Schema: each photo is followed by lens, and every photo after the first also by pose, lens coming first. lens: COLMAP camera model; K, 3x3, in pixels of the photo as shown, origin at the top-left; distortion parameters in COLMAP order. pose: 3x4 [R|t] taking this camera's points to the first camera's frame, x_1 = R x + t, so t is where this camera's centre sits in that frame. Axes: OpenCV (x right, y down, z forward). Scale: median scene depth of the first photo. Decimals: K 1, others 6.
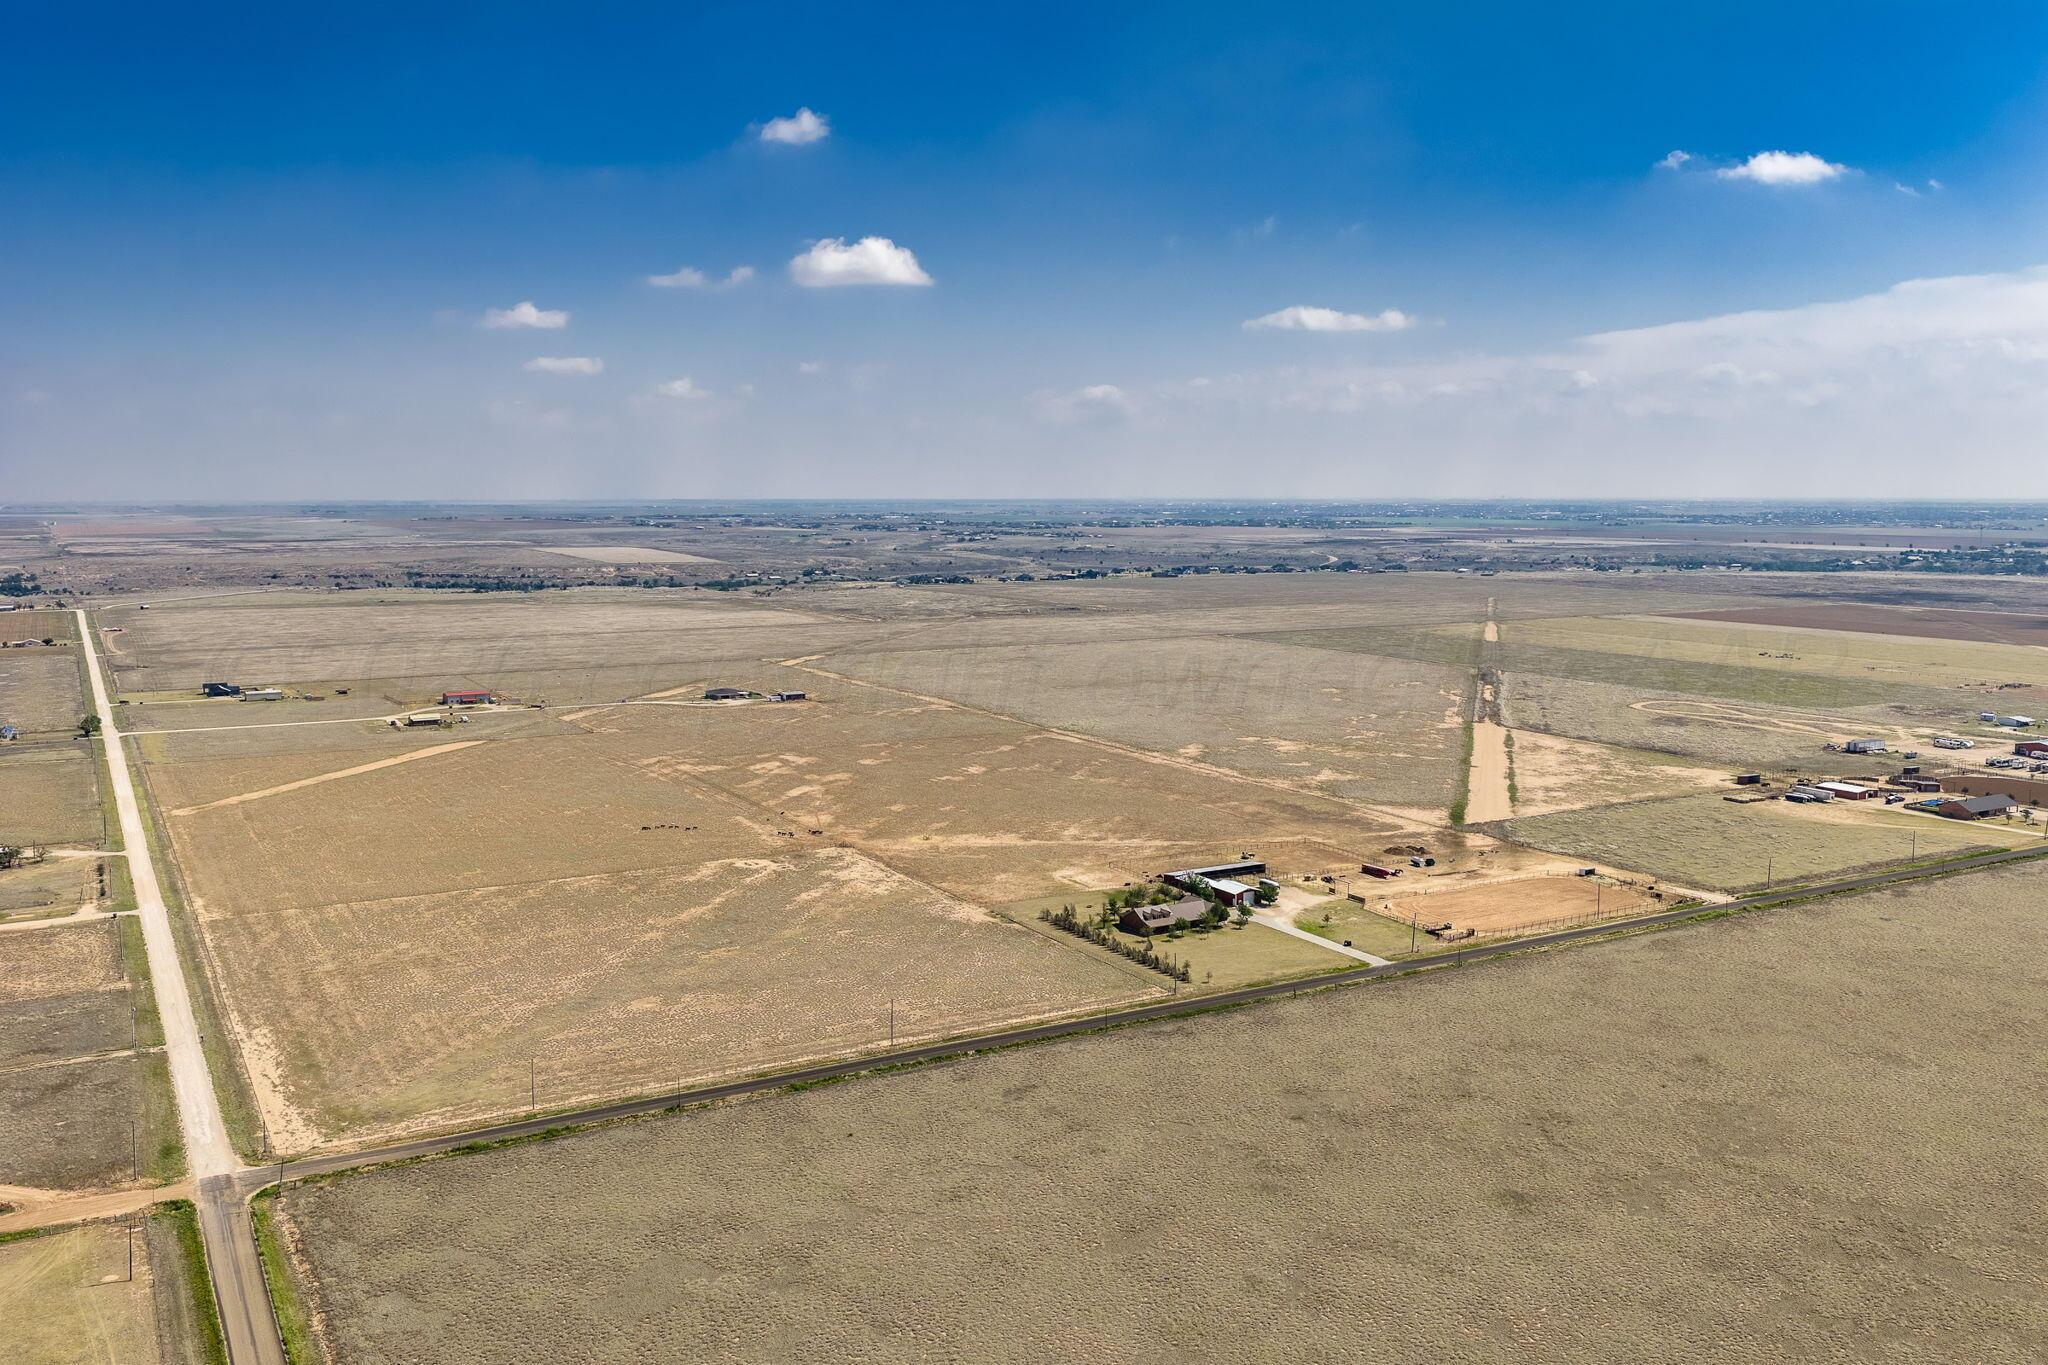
lens RADIAL K [[1689.8, 0, 1017.2], [0, 1689.8, 761.9], [0, 0, 1]] dist [0.021834, -0.039205]
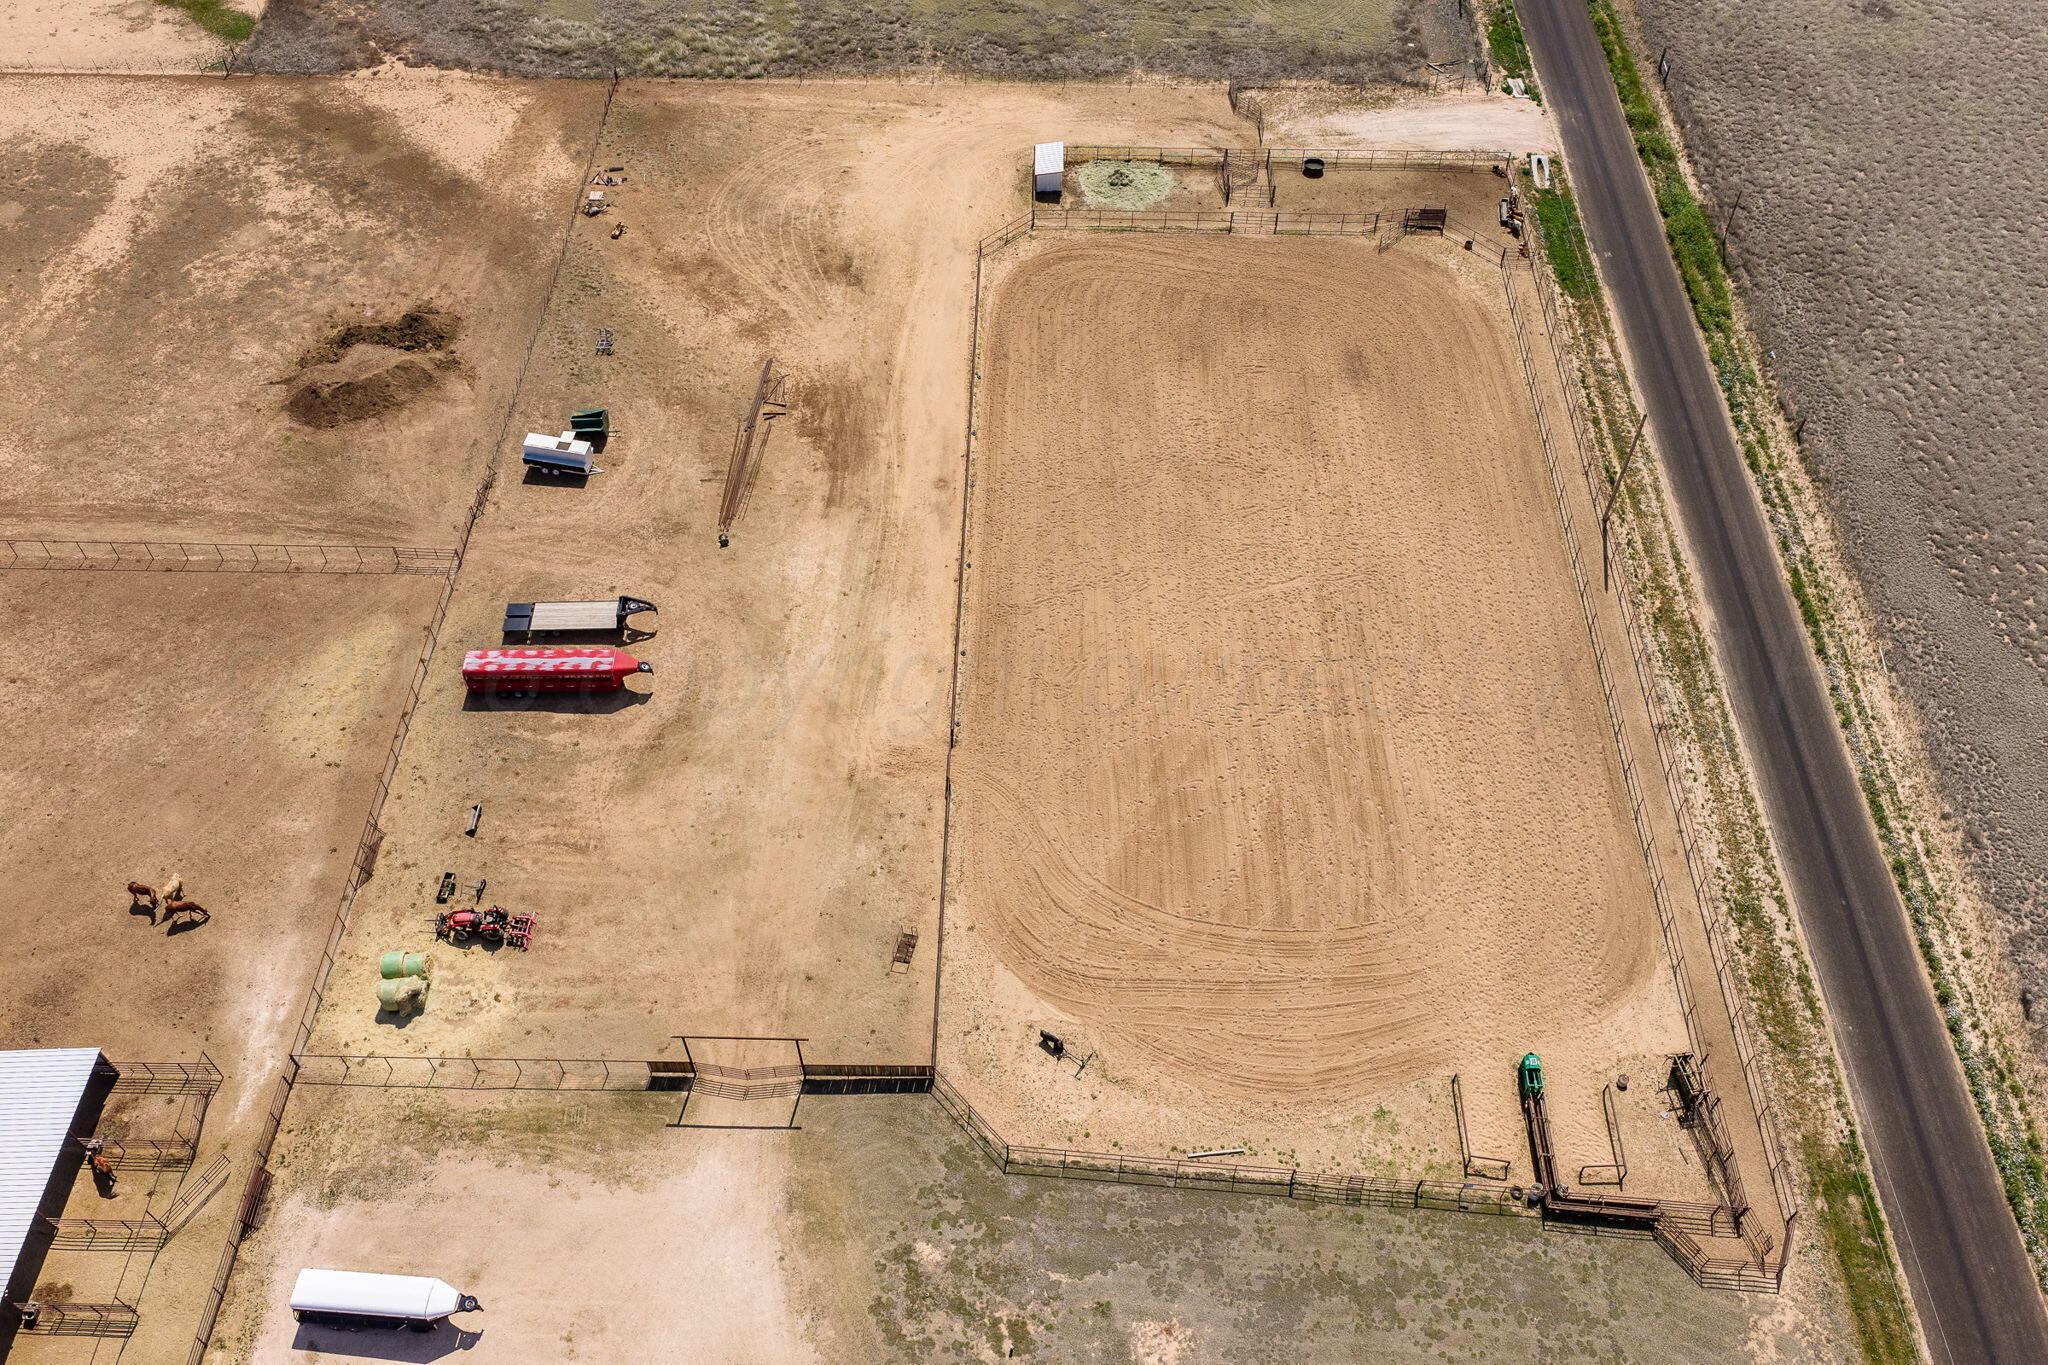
lens RADIAL K [[1689.8, 0, 1030.8], [0, 1689.8, 684.5], [0, 0, 1]] dist [0.021834, -0.039205]
pose [[0.510315, -0.669821, 0.539369, 0.116336], [0.132610, 0.680971, 0.720204, -0.071781], [-0.849702, -0.296005, 0.436335, 0.781264]]
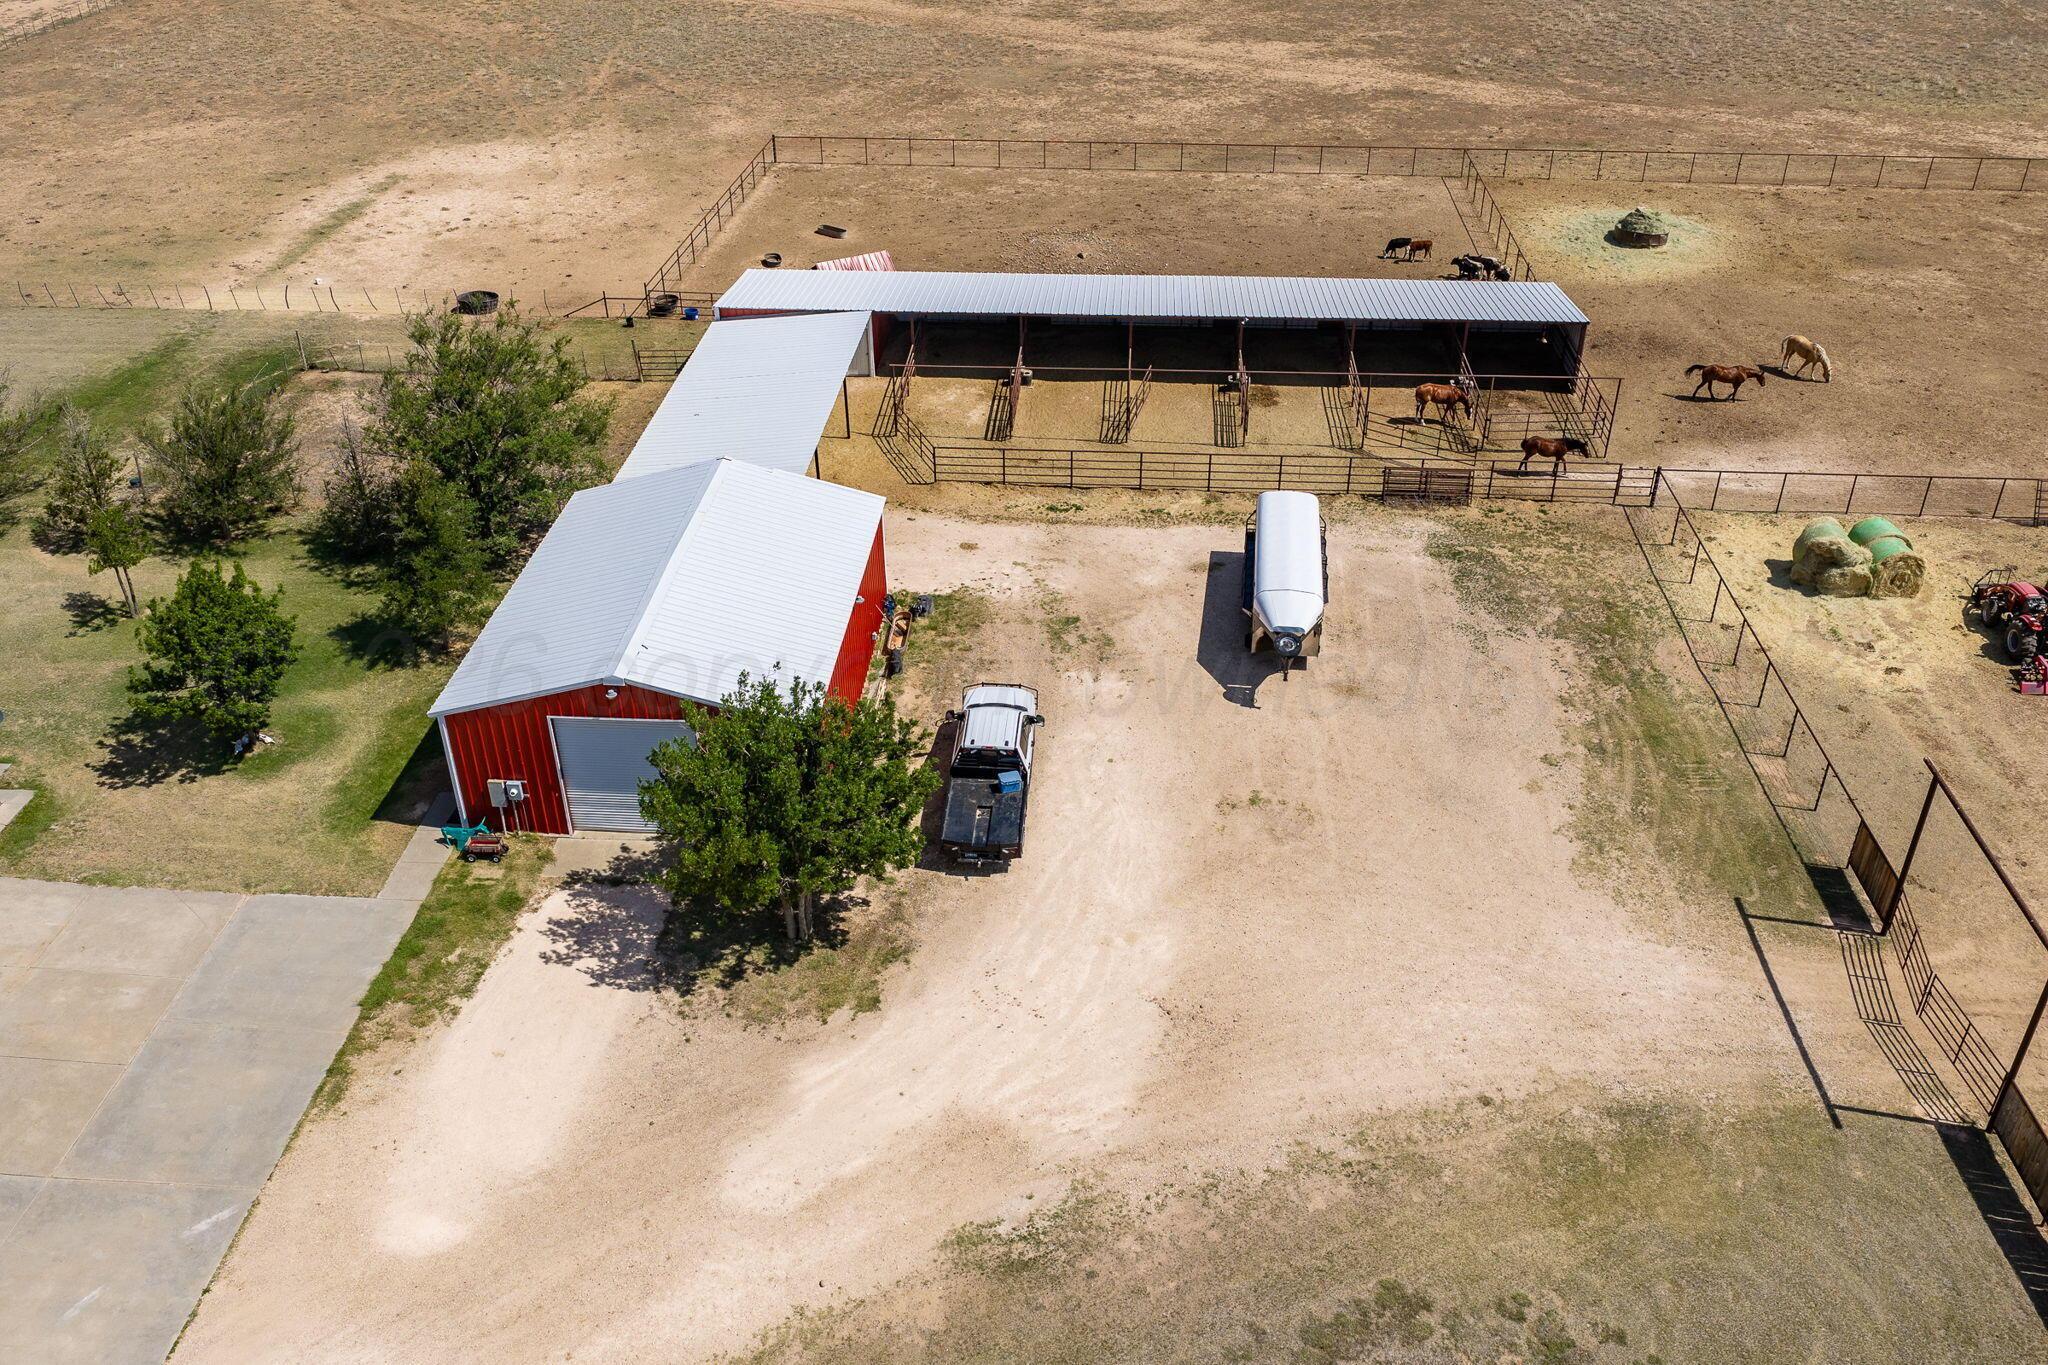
lens RADIAL K [[1689.8, 0, 1022.6], [0, 1689.8, 678.3], [0, 0, 1]] dist [0.021834, -0.039205]
pose [[0.834513, 0.292102, -0.467188, 0.162893], [-0.083270, 0.905030, 0.417117, 0.032319], [0.544660, -0.309186, 0.779582, 0.799119]]
